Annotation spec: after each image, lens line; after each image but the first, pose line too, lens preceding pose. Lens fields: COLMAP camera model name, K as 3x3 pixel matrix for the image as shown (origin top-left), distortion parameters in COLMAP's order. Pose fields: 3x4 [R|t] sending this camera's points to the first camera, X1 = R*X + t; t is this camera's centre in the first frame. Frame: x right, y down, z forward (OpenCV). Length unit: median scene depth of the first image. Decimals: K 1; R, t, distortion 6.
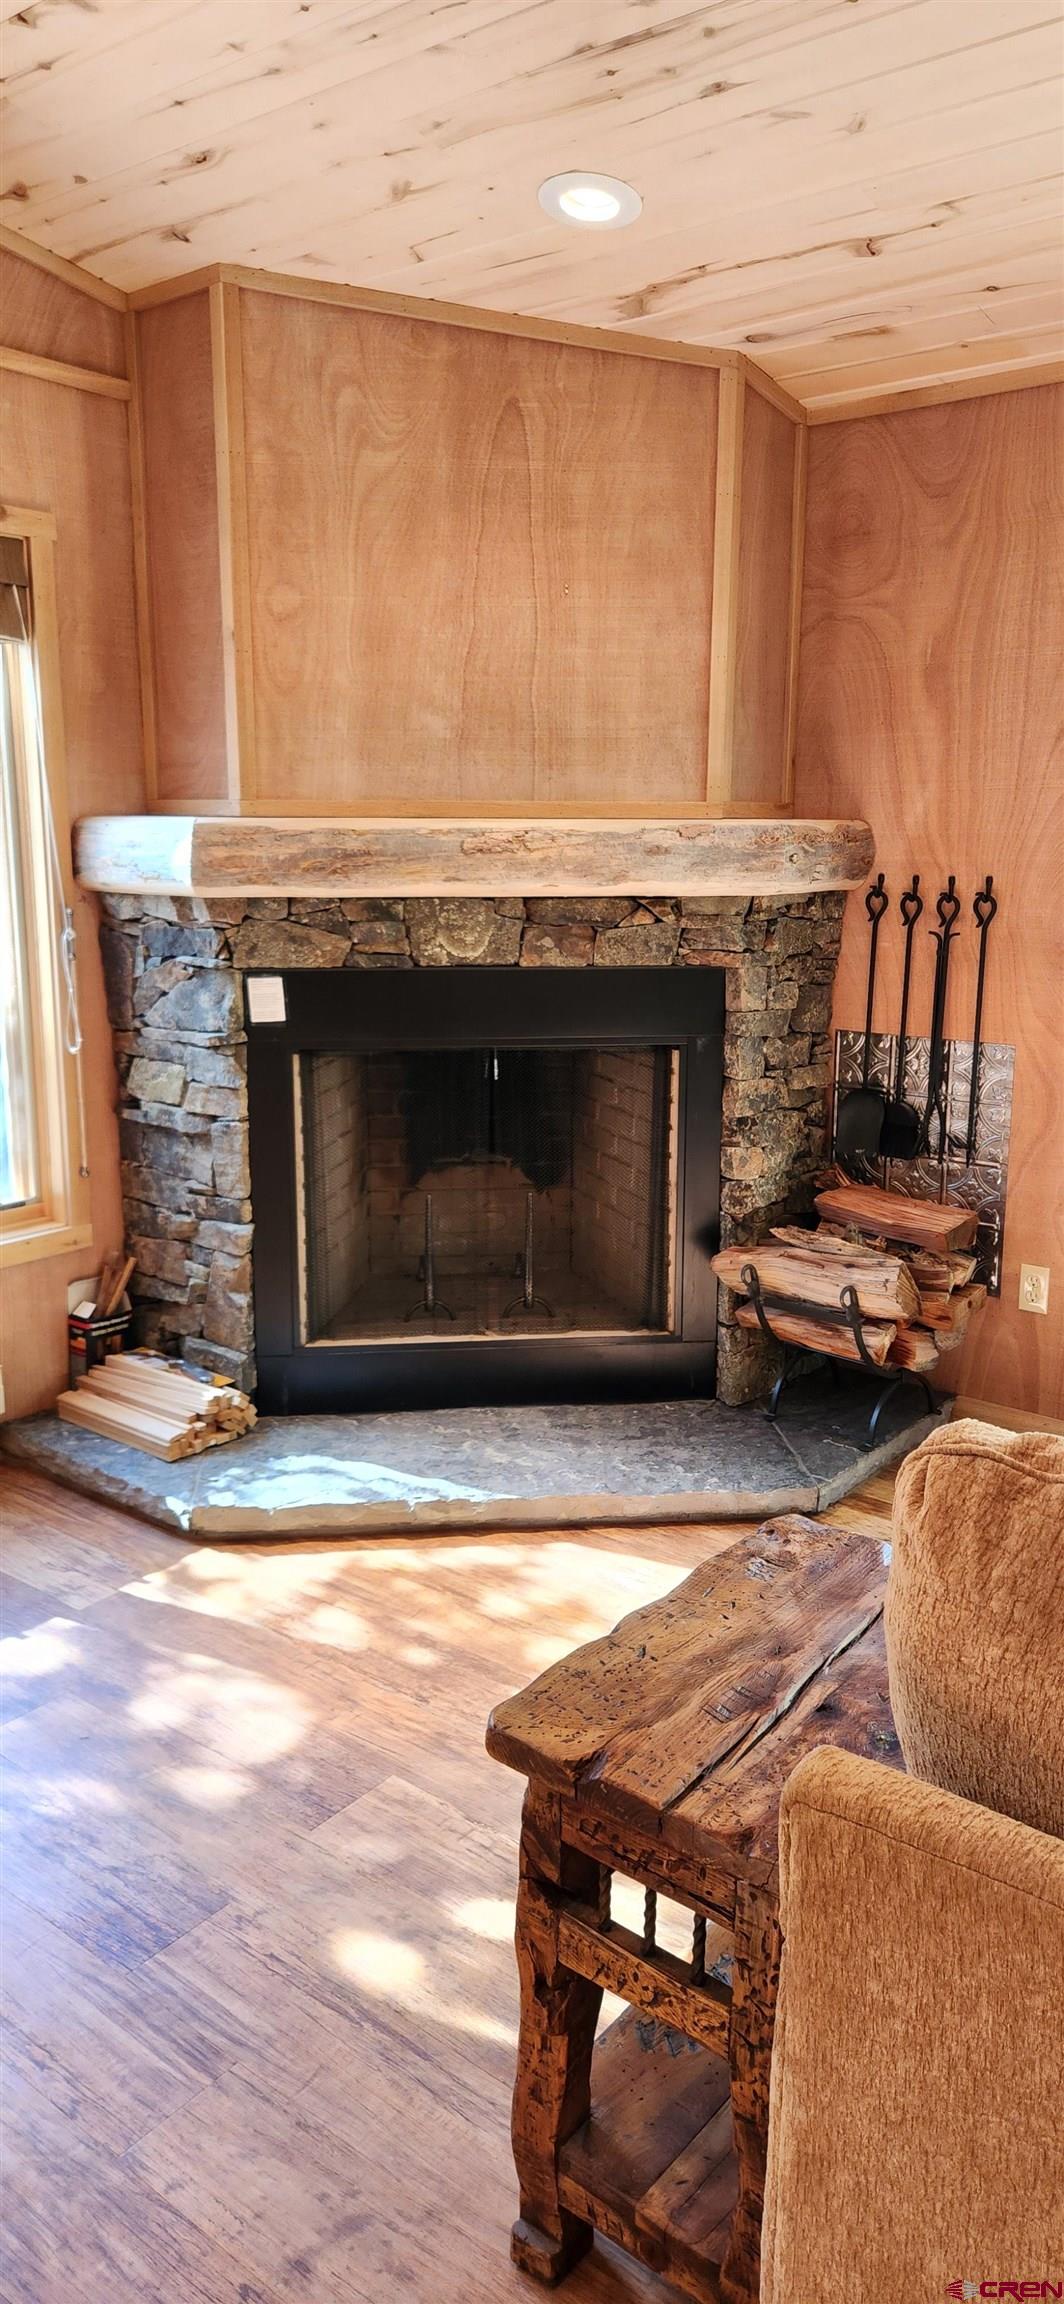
lens RADIAL K [[1522.8, 0, 525.9], [0, 1522.8, 1126.5], [0, 0, 1]] dist [0.075110, -0.085885]
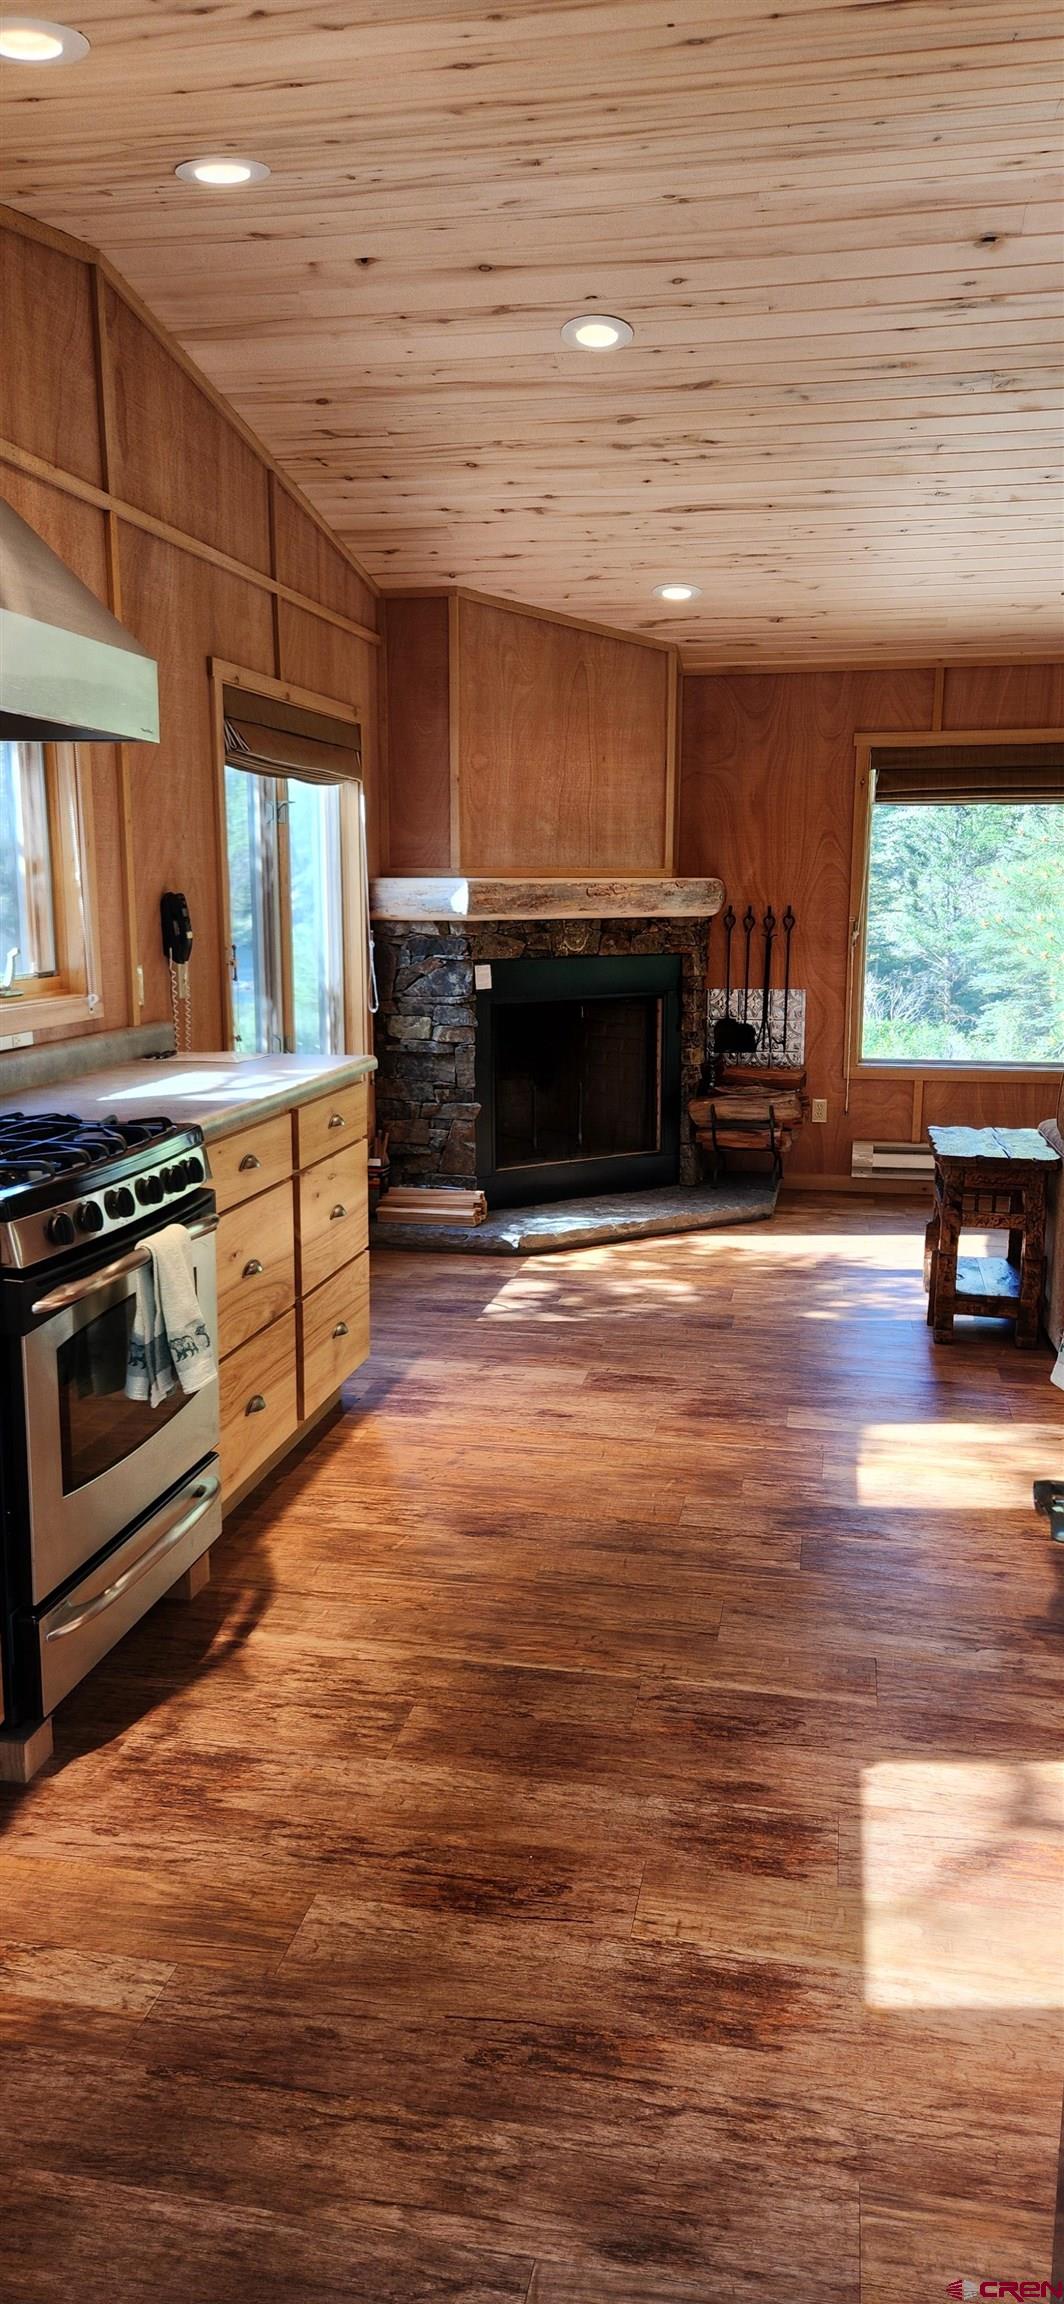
lens RADIAL K [[1522.8, 0, 525.9], [0, 1522.8, 1126.5], [0, 0, 1]] dist [0.075110, -0.085885]
pose [[0.892387, -0.074543, 0.445072, -0.941018], [0.087120, 0.996167, -0.007834, 0.112942], [-0.442782, 0.045766, 0.895461, -0.641368]]
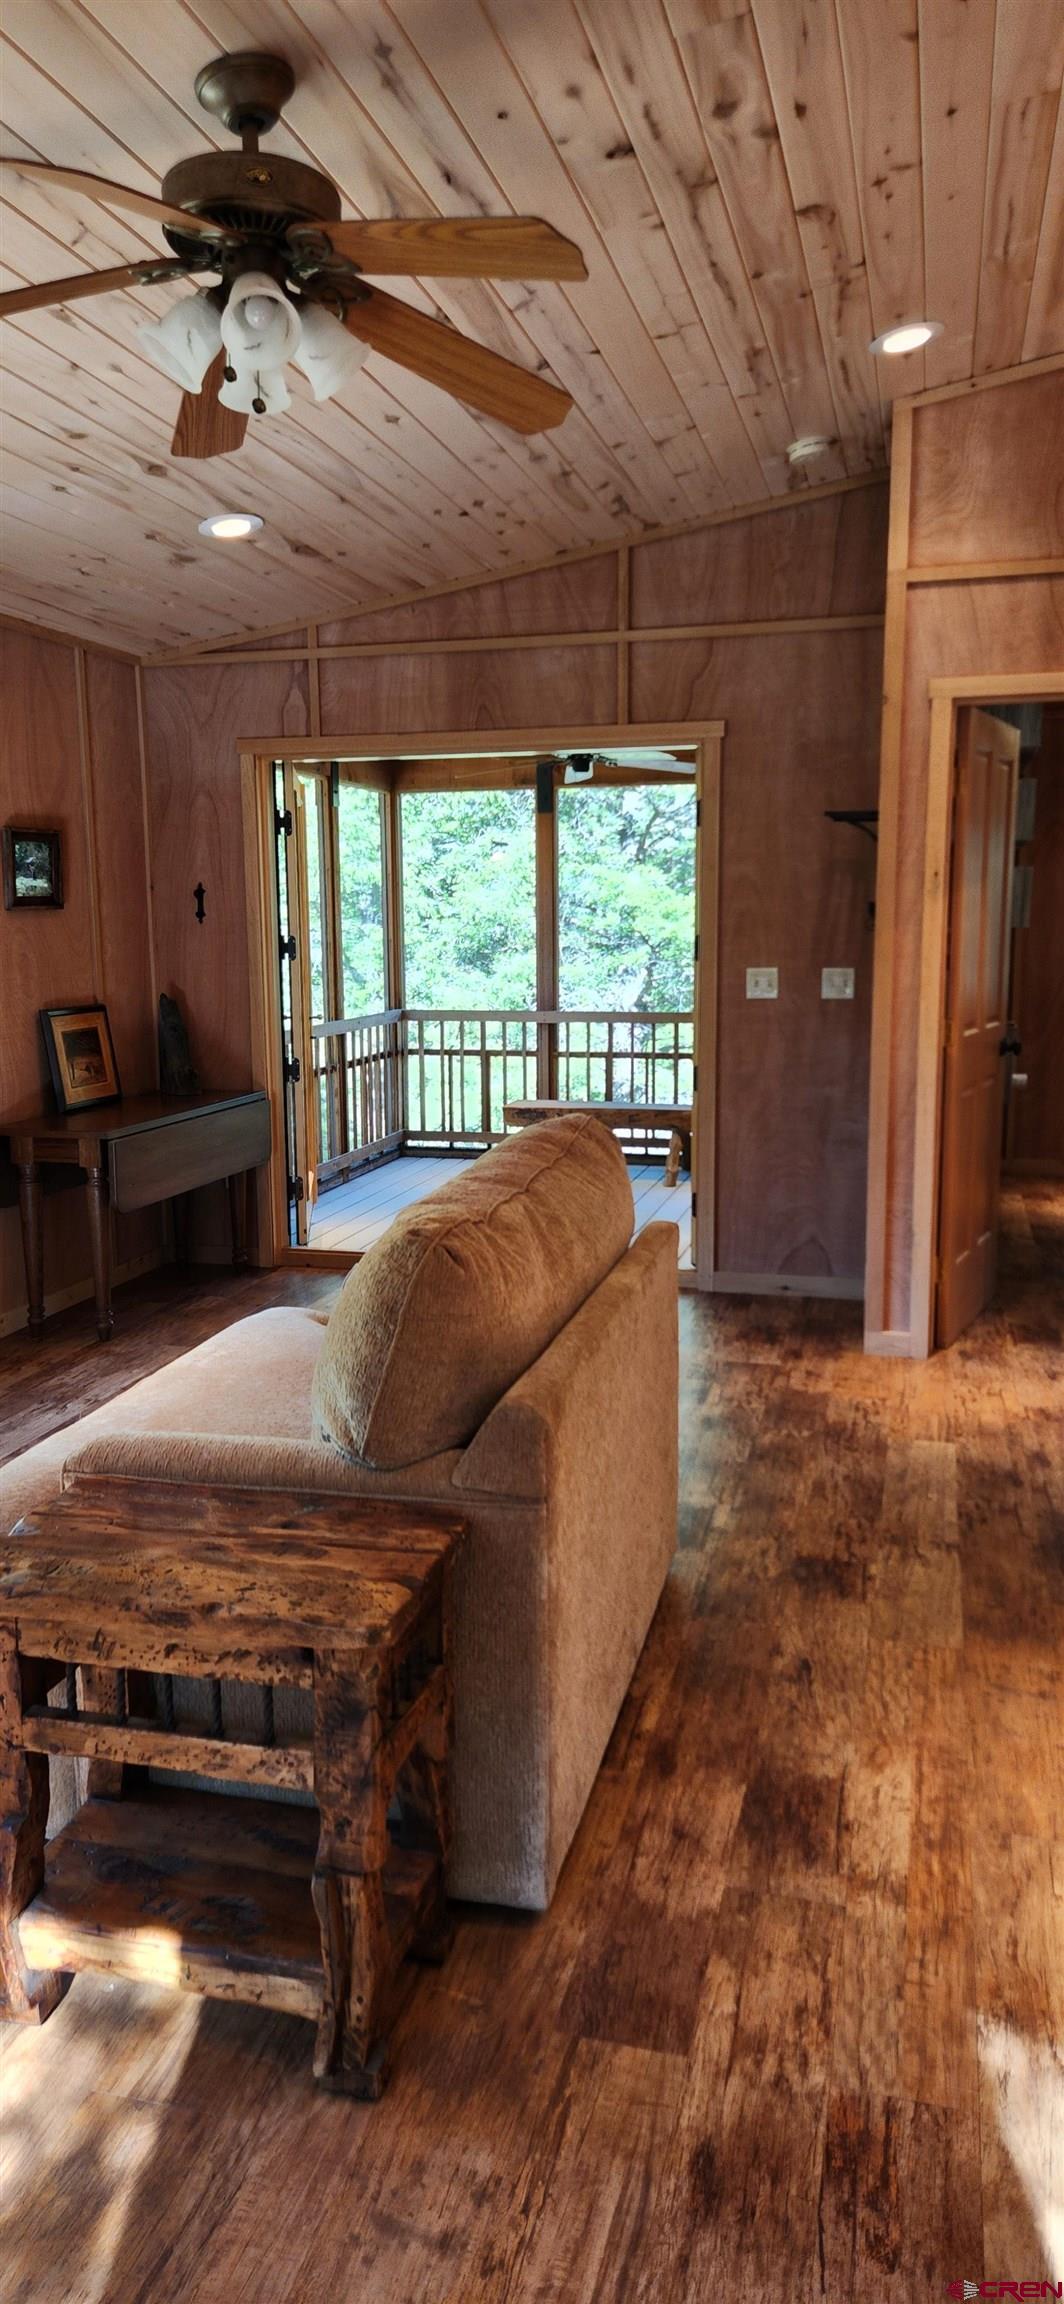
lens RADIAL K [[1522.8, 0, 525.9], [0, 1522.8, 1126.5], [0, 0, 1]] dist [0.075110, -0.085885]
pose [[-0.406990, -0.133995, 0.903551, -0.462158], [0.178386, 0.958476, 0.222491, -0.099841], [-0.895845, 0.251732, -0.366187, 0.517467]]
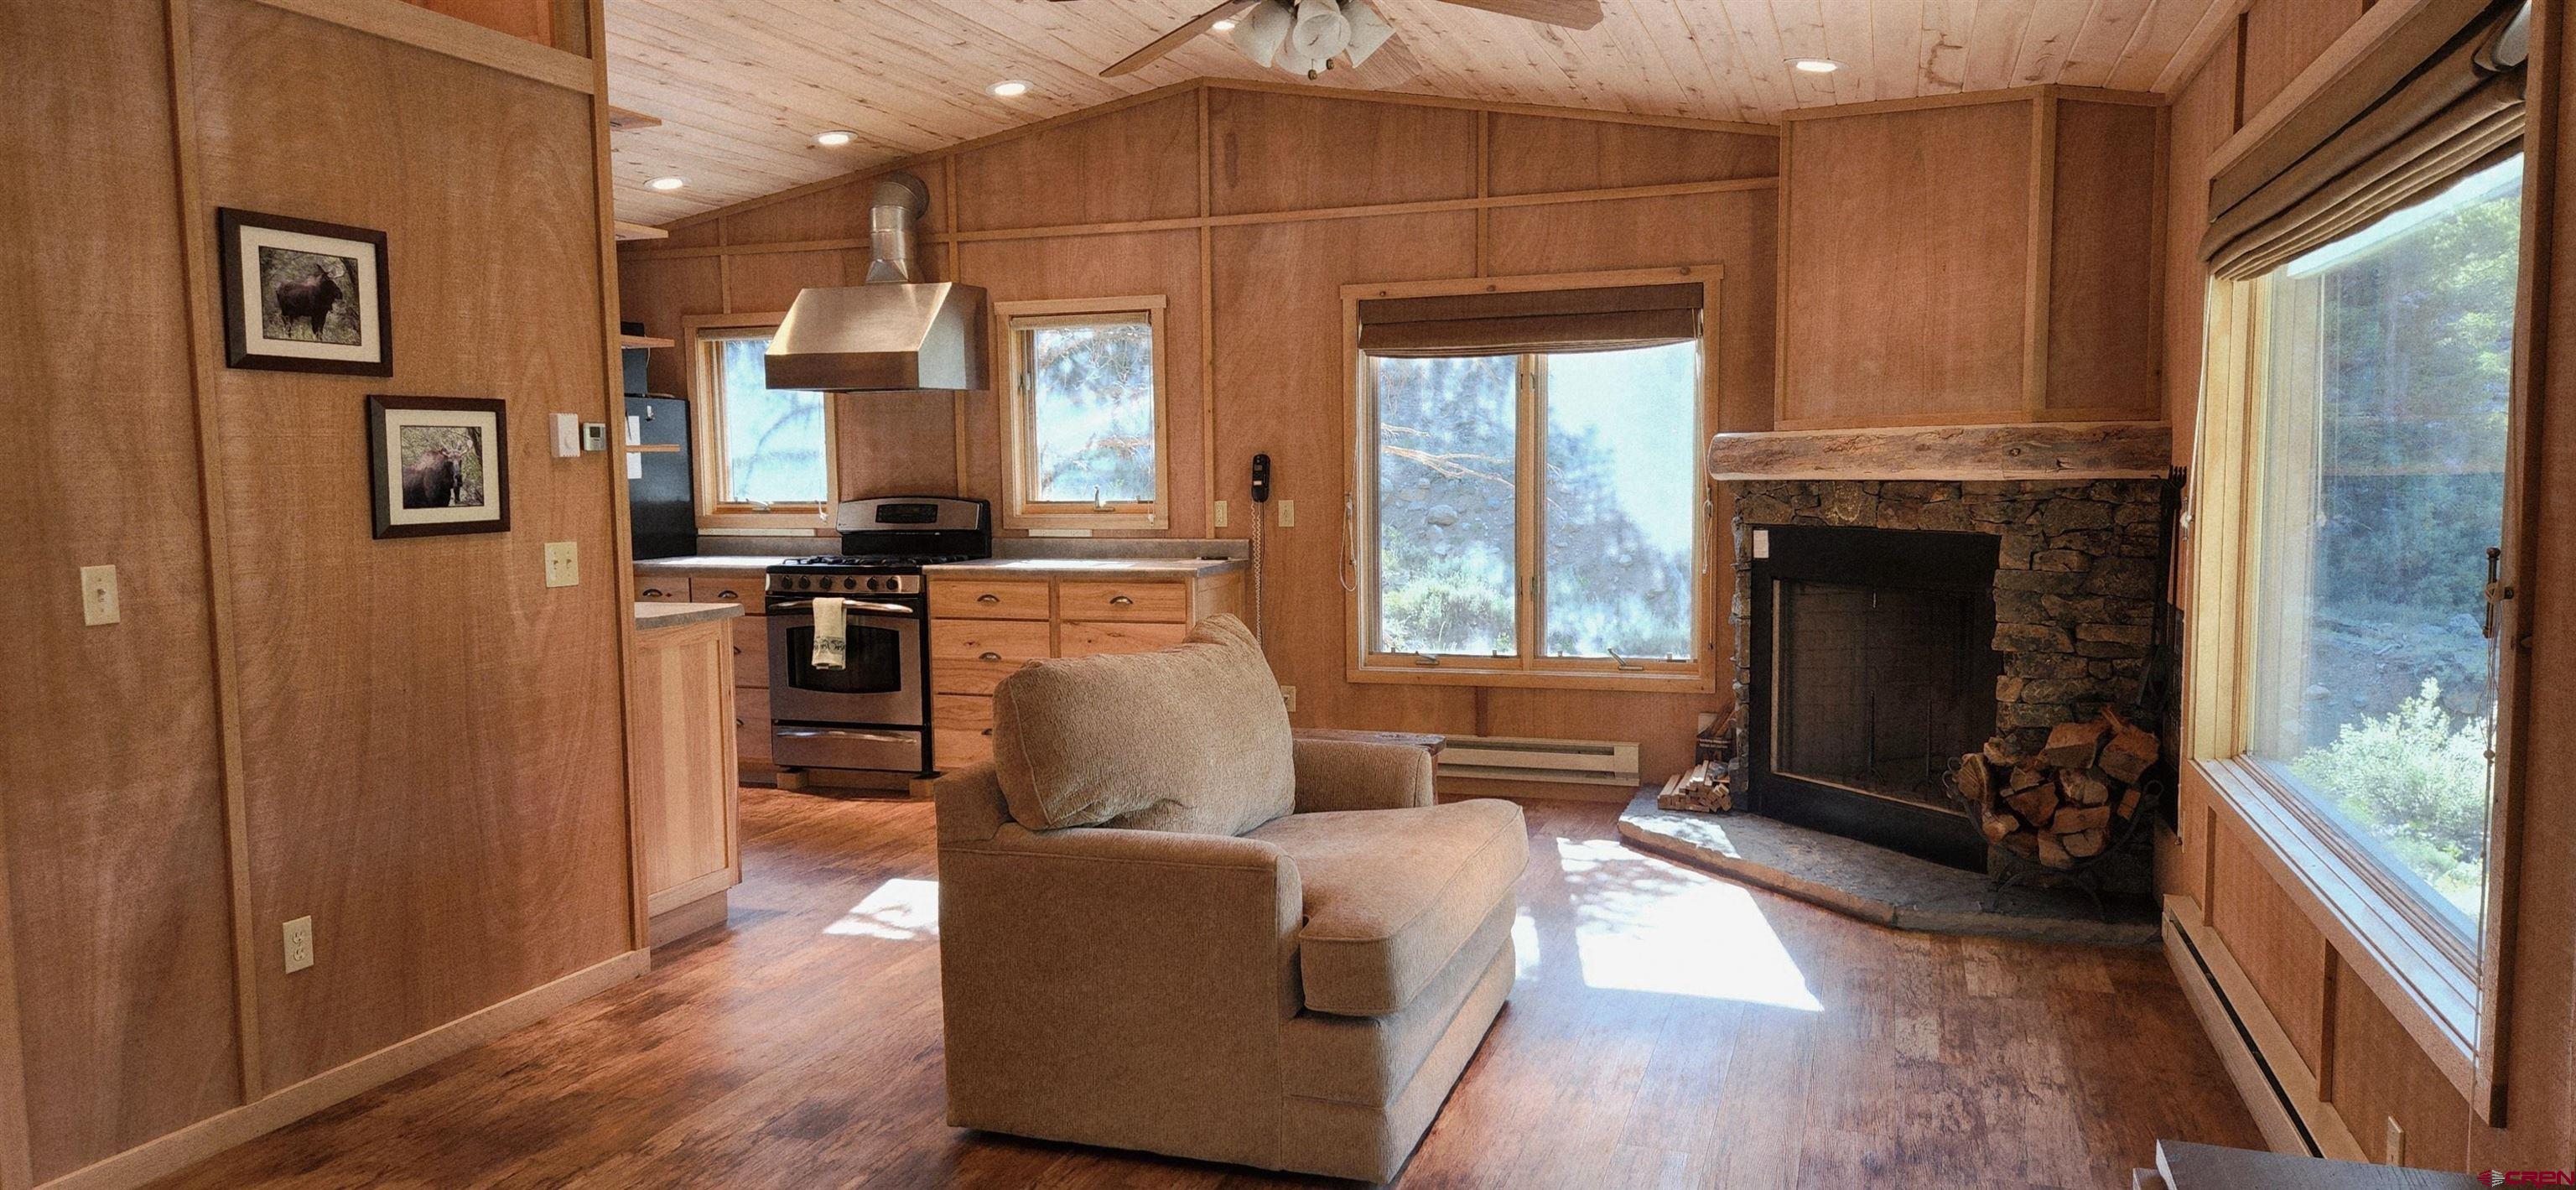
lens RADIAL K [[1702.7, 0, 1266.9], [0, 1702.7, 595.6], [0, 0, 1]] dist [0.075110, -0.085885]
pose [[0.319183, 0.066617, -0.945349, 1.350671], [-0.164660, 0.986252, 0.013905, 0.030263], [0.933279, 0.151223, 0.325764, -0.057979]]
